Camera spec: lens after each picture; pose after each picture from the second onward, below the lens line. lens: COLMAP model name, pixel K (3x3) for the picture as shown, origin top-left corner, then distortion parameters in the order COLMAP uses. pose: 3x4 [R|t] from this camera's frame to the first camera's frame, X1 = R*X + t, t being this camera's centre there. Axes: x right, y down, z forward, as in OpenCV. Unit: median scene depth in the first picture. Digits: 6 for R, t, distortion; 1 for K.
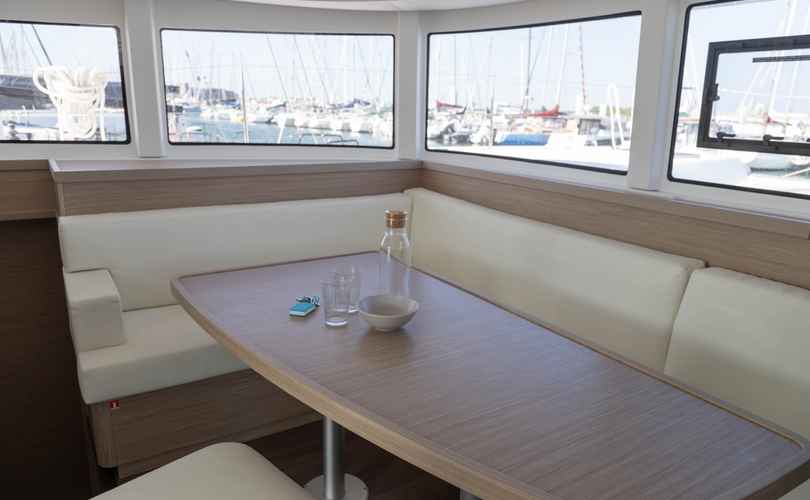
lens RADIAL K [[571.3, 0, 405.0], [0, 571.3, 250.0], [0, 0, 1]] dist [-0.001302, -0.000805]
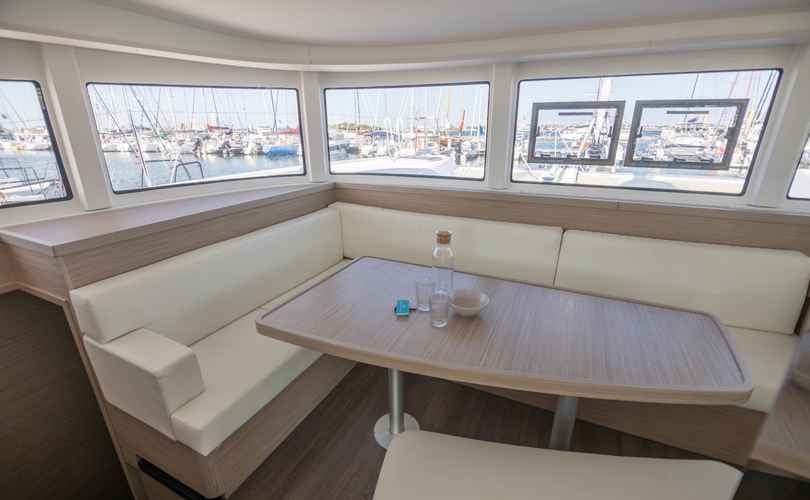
lens RADIAL K [[359.0, 0, 405.0], [0, 359.0, 250.0], [0, 0, 1]] dist [0.012907, -0.015186]
pose [[0.851096, -0.202004, 0.484592, -0.303797], [0.157953, 0.978773, 0.130590, -0.086788], [-0.500686, -0.034602, 0.864937, 0.149547]]
